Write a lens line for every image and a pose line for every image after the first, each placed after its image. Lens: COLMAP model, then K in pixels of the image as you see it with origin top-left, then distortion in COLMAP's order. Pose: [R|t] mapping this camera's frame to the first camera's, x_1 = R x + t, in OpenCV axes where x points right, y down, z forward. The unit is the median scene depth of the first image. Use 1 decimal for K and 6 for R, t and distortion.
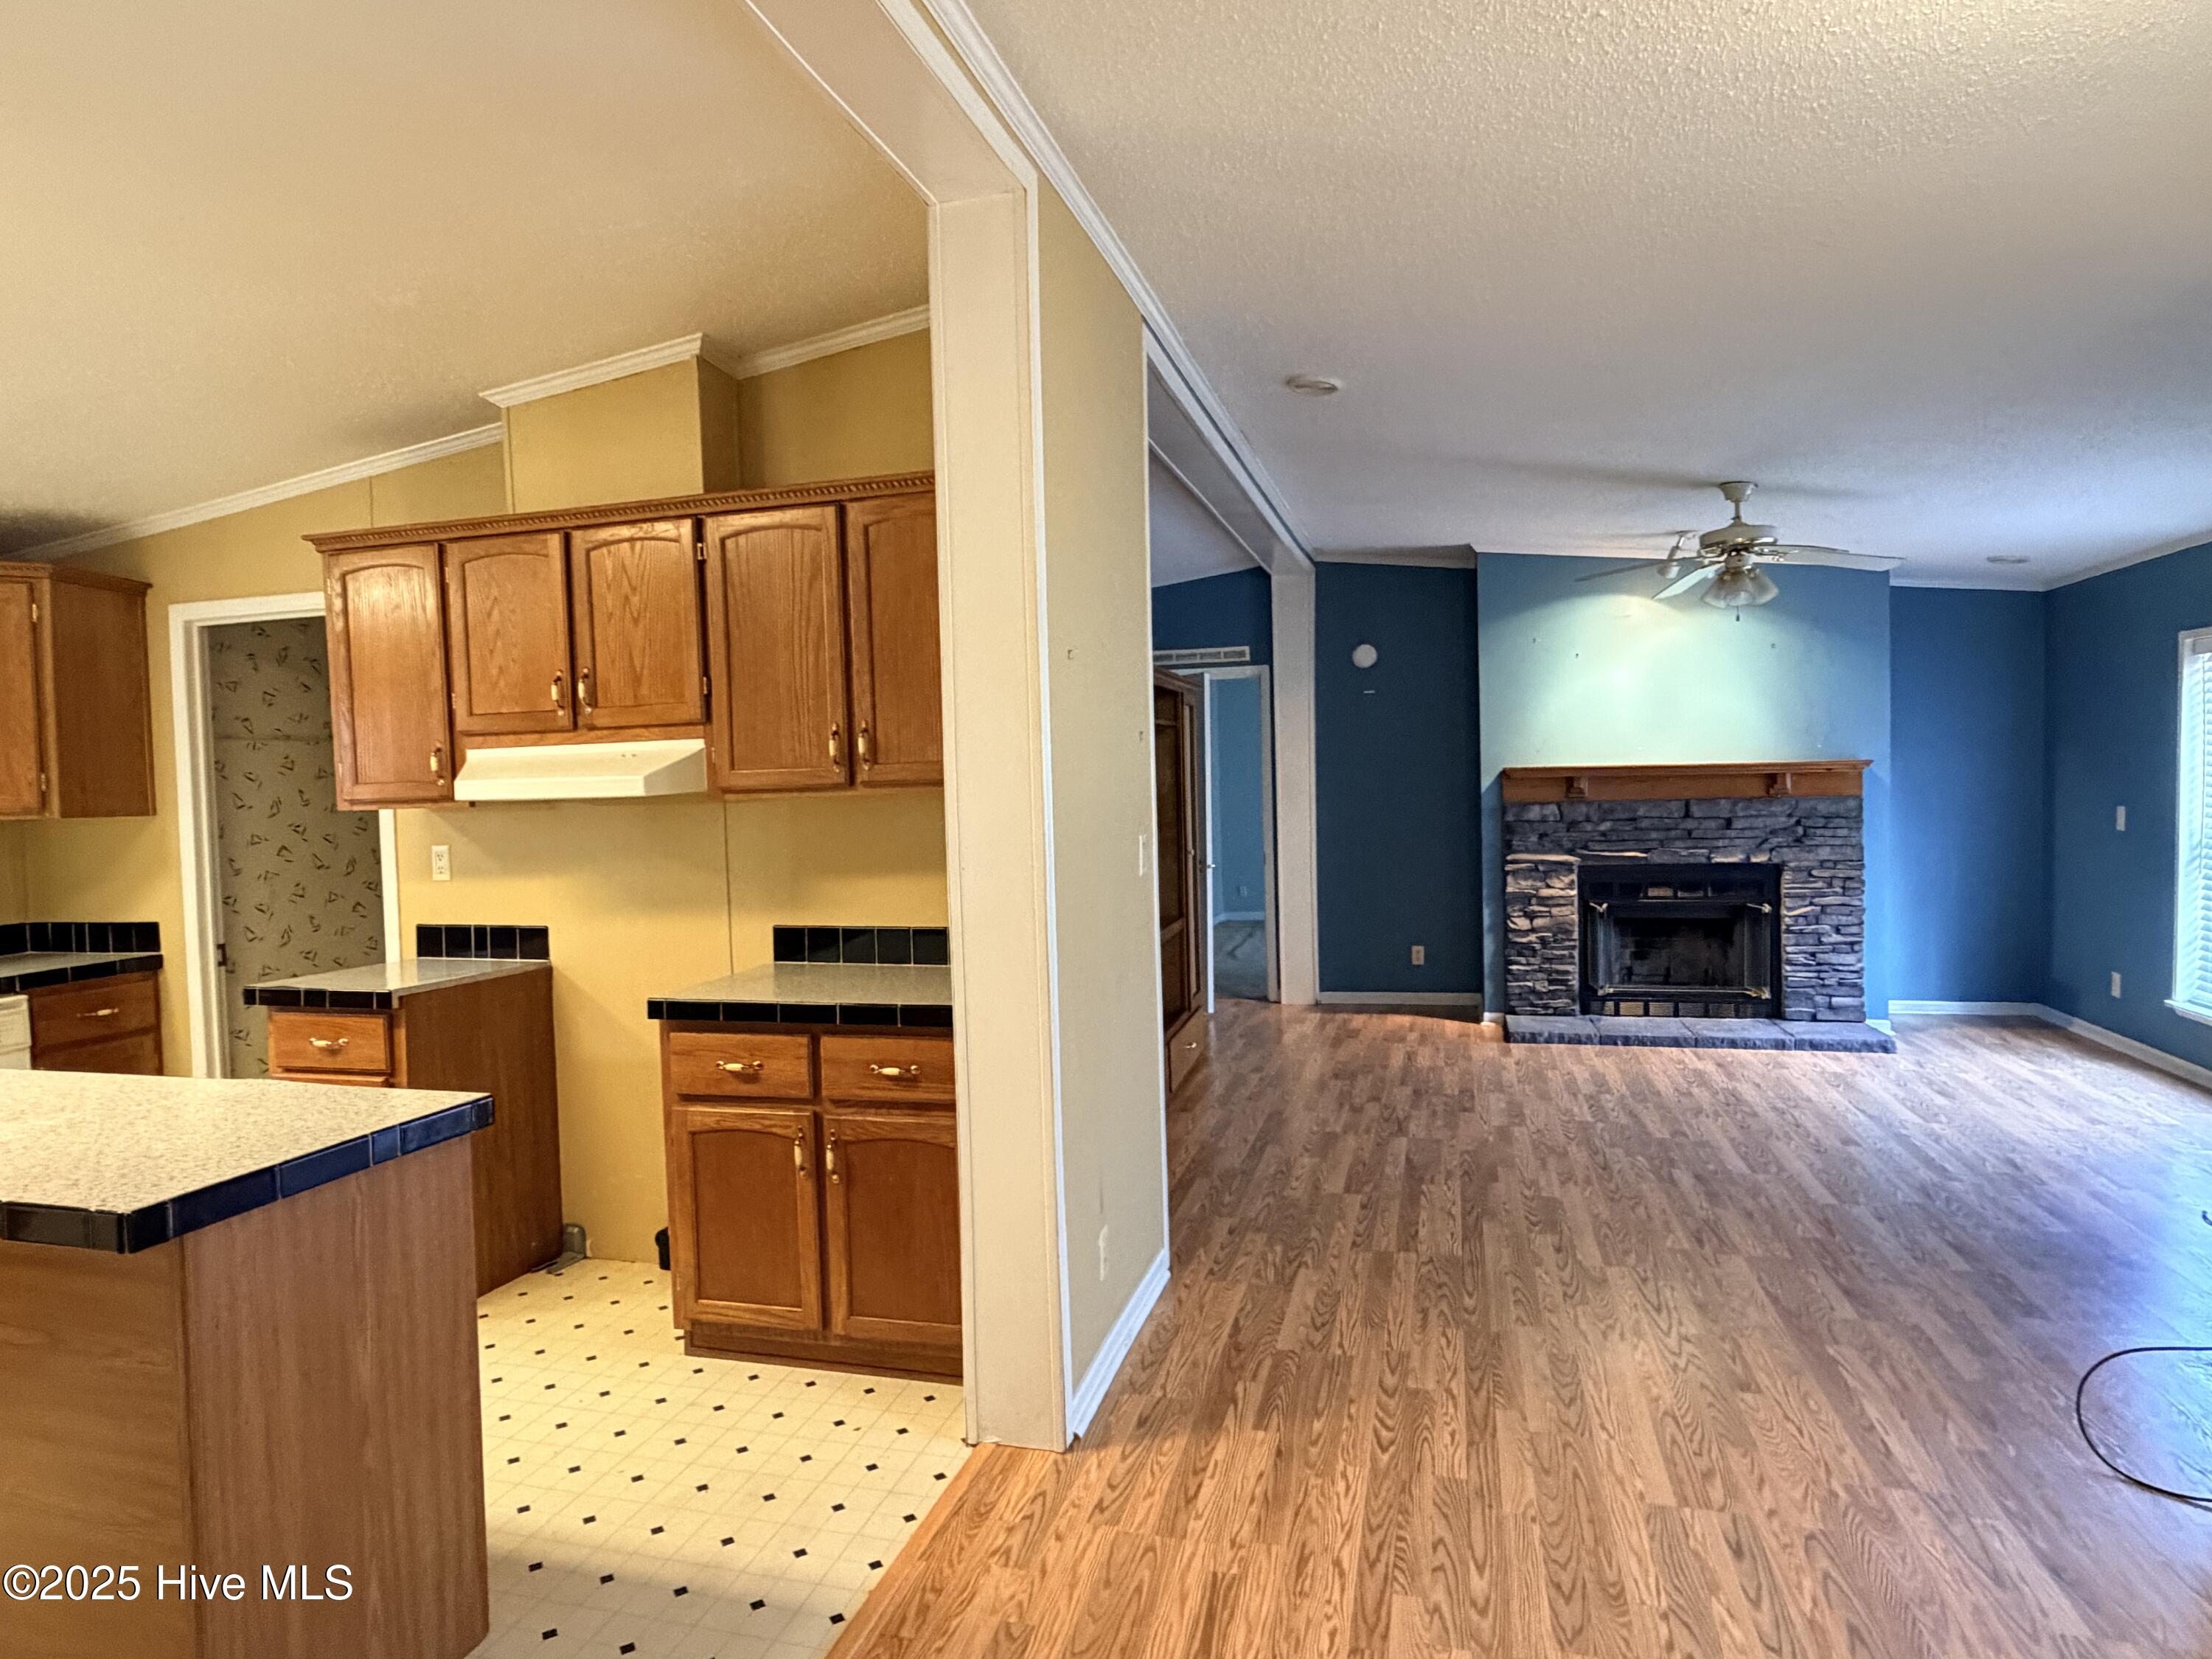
lens RADIAL K [[1265.3, 0, 1092.2], [0, 1265.3, 839.6], [0, 0, 1]] dist [-0.013390, 0.007290]
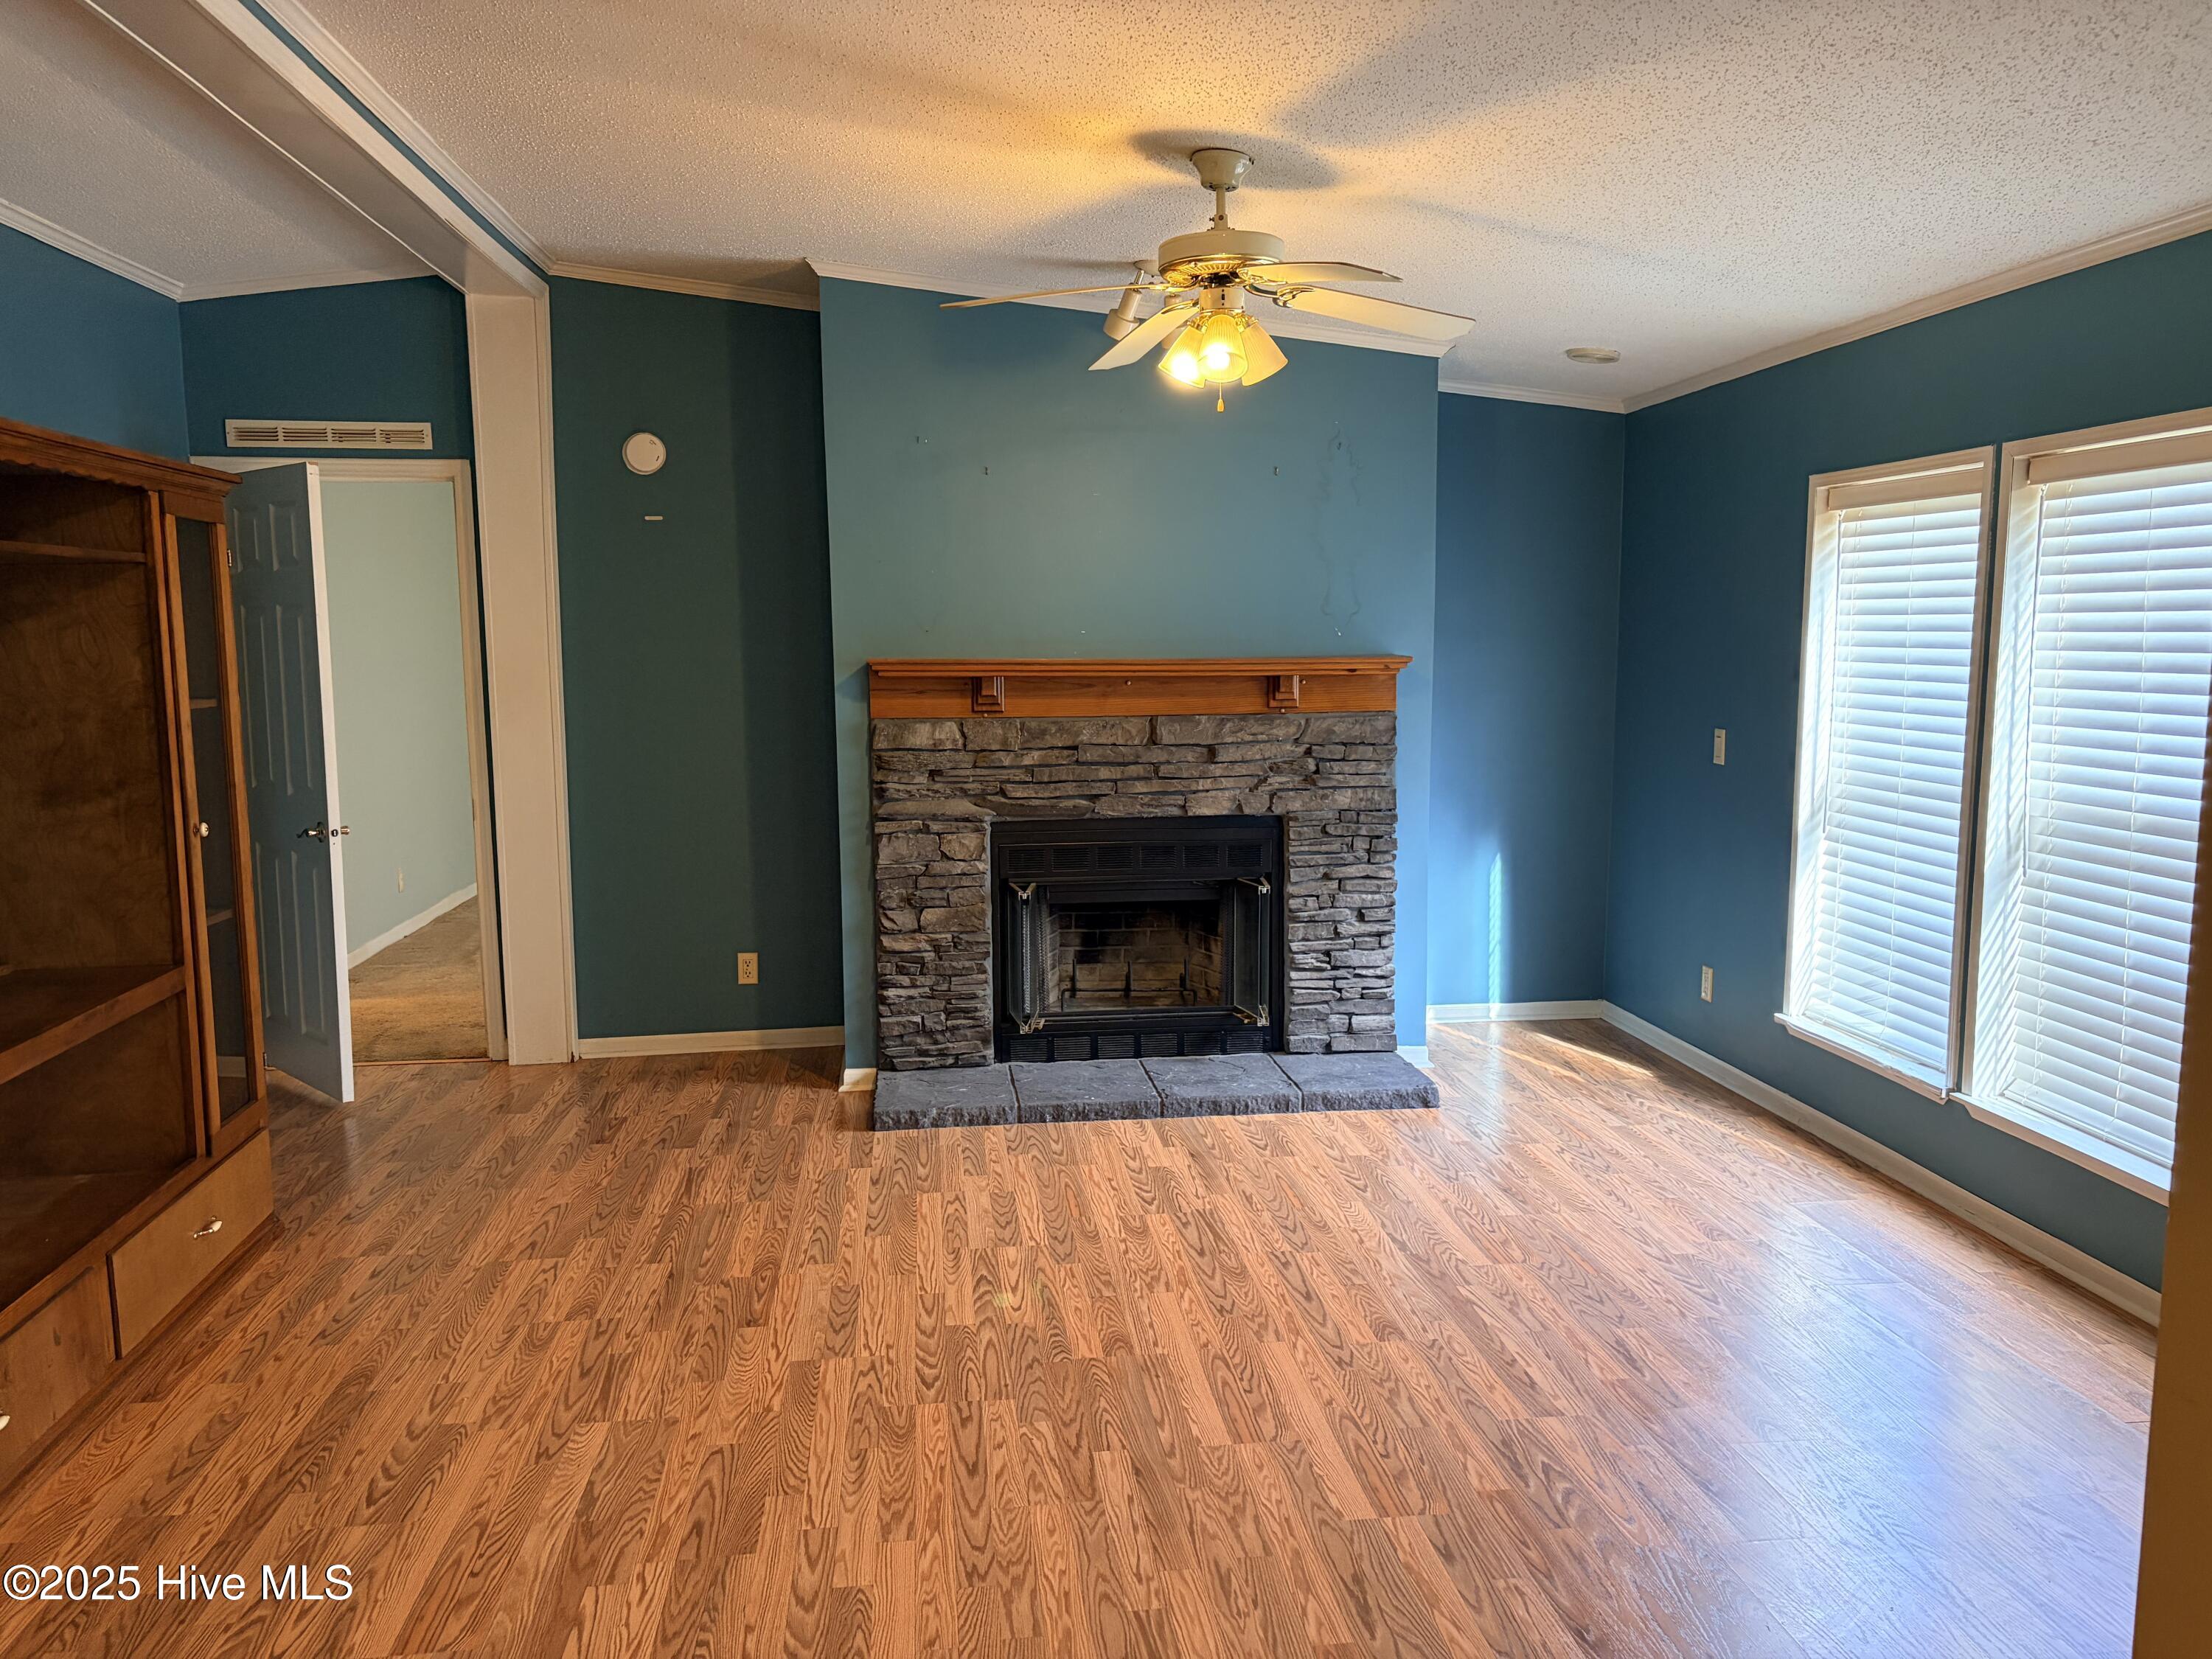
lens RADIAL K [[1651.3, 0, 1111.3], [0, 1651.3, 841.6], [0, 0, 1]] dist [0.066060, -0.005058]
pose [[0.923812, -0.027175, 0.381880, 0.127703], [0.000974, 0.997641, 0.068638, -0.023944], [-0.382845, -0.063036, 0.921659, 0.230301]]
